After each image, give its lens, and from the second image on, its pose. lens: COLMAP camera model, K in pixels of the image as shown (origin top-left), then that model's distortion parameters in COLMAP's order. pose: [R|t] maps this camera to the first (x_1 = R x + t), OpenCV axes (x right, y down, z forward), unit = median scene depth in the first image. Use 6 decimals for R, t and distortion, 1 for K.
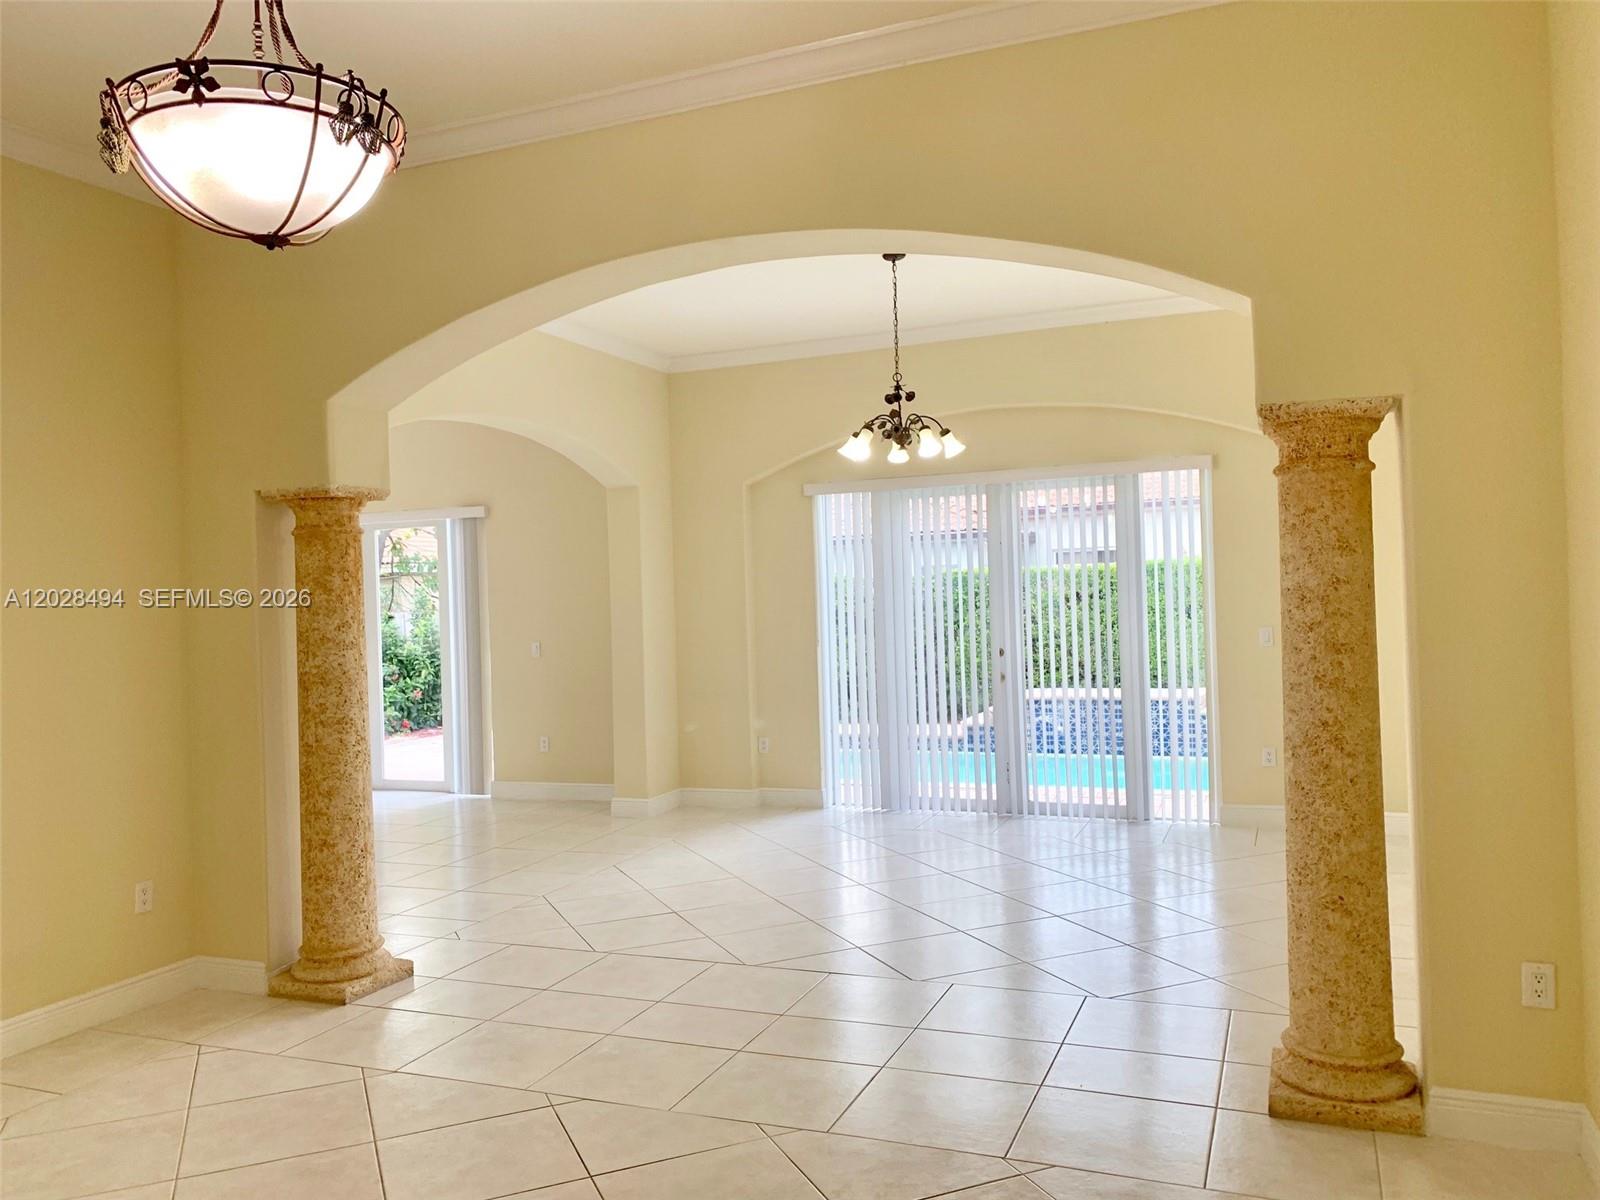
lens RADIAL K [[1213.1, 0, 798.3], [0, 1213.1, 595.5], [0, 0, 1]] dist [0.057287, -0.073833]
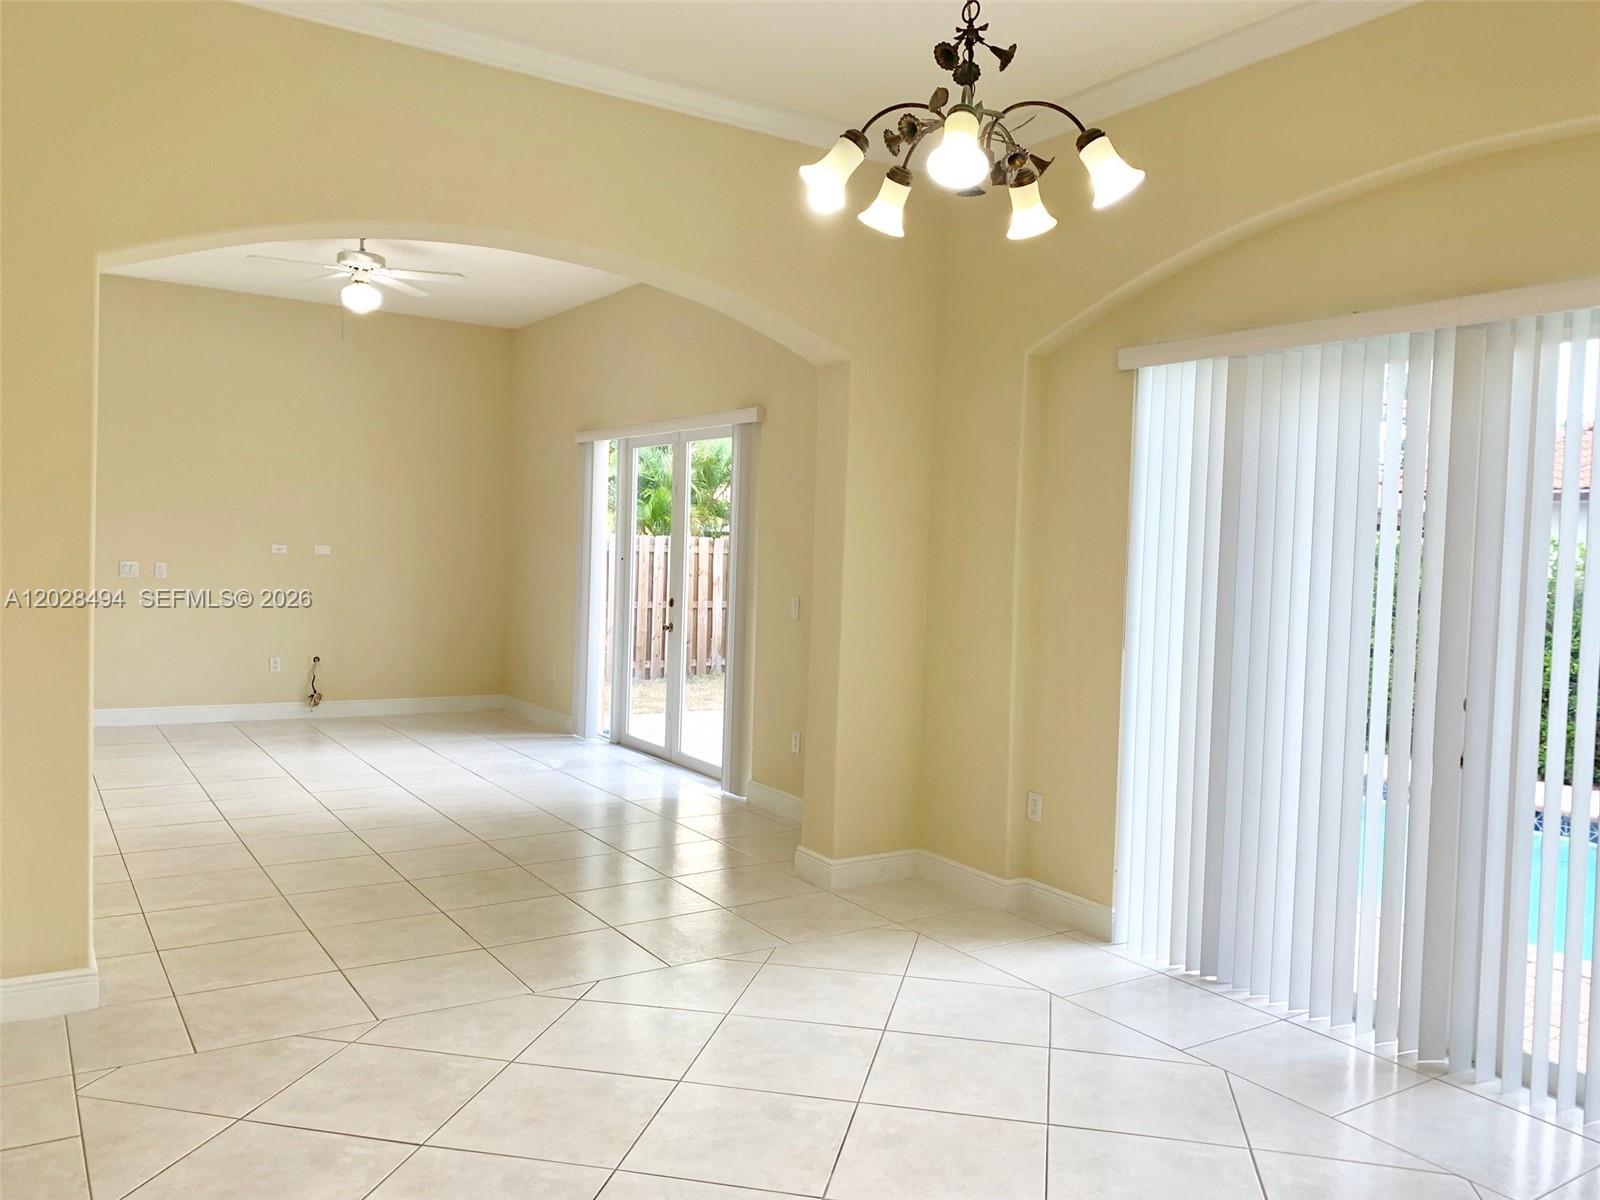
lens RADIAL K [[1213.1, 0, 799.7], [0, 1213.1, 601.9], [0, 0, 1]] dist [0.057287, -0.073833]
pose [[0.815541, 0.085931, -0.572284, 0.373840], [-0.060941, 0.996168, 0.062734, -0.008251], [0.575482, -0.016287, 0.817652, 0.834569]]
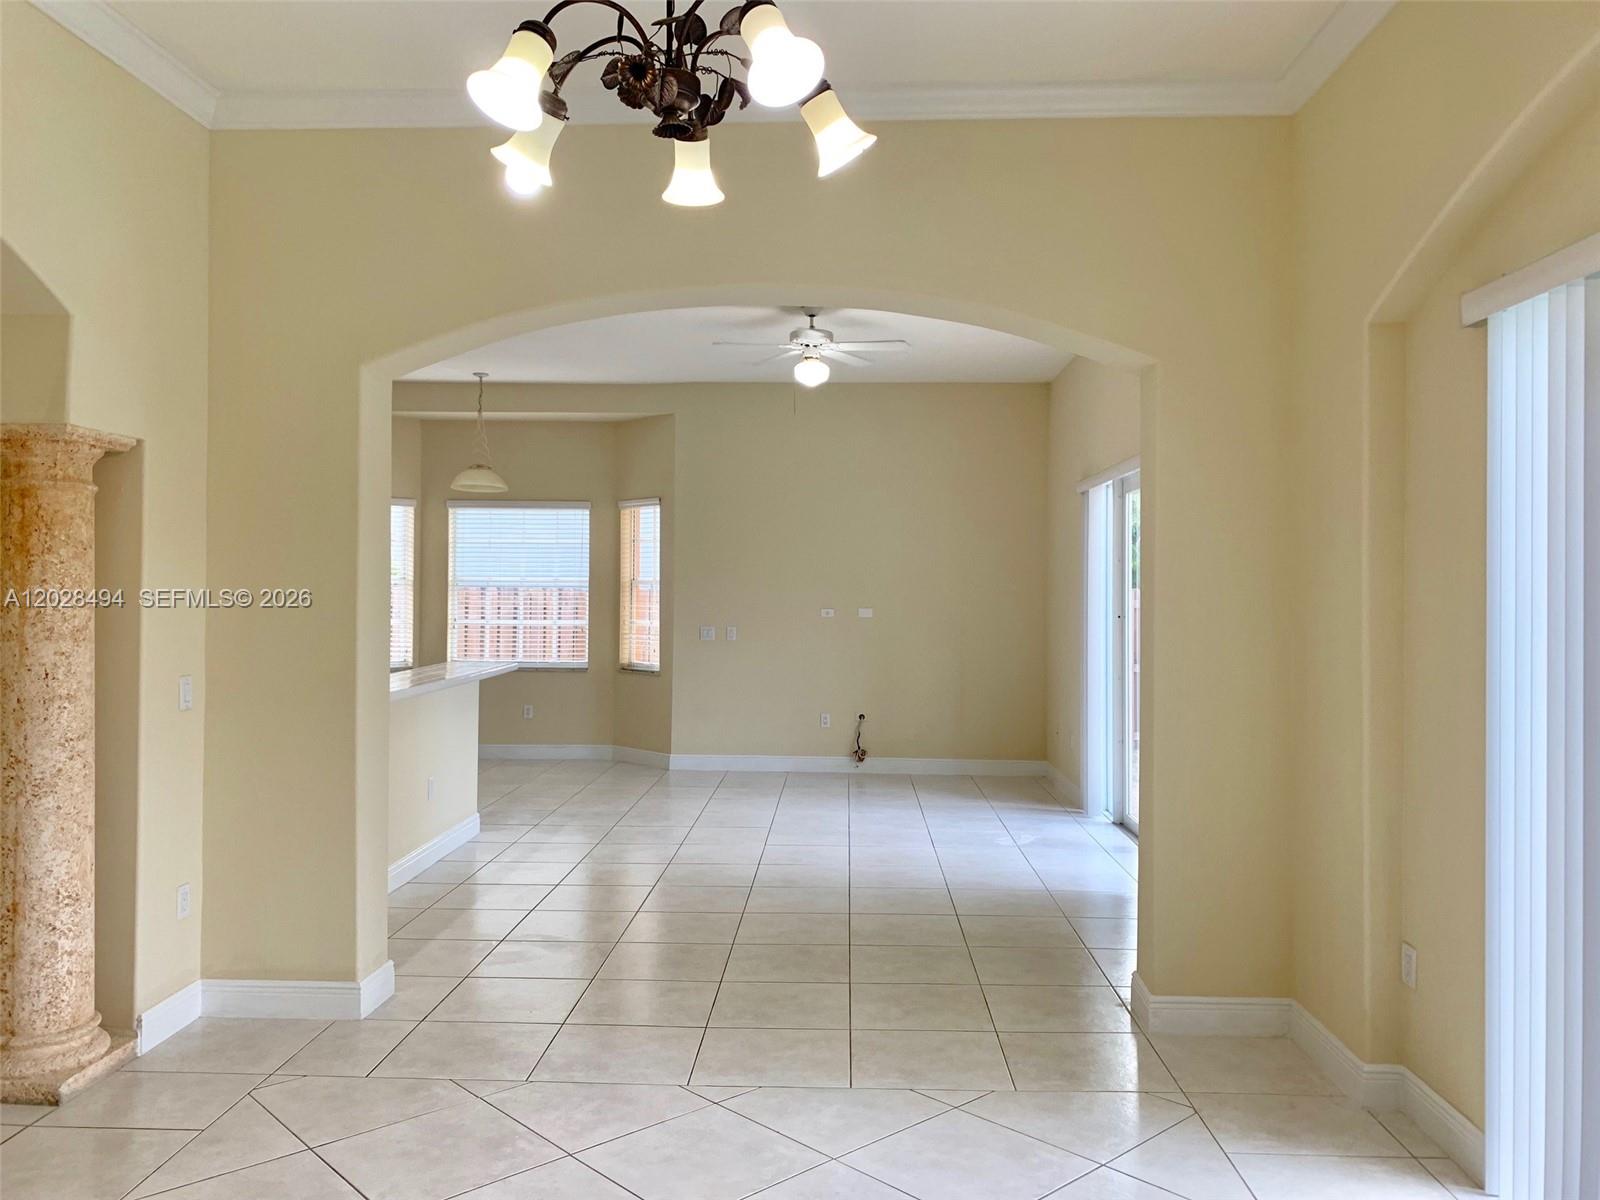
lens RADIAL K [[1213.1, 0, 808.8], [0, 1213.1, 574.5], [0, 0, 1]] dist [0.057287, -0.073833]
pose [[0.330653, 0.020123, -0.943538, 0.522443], [-0.018491, 0.999719, 0.014841, -0.014940], [0.943571, 0.012540, 0.330932, 1.226585]]
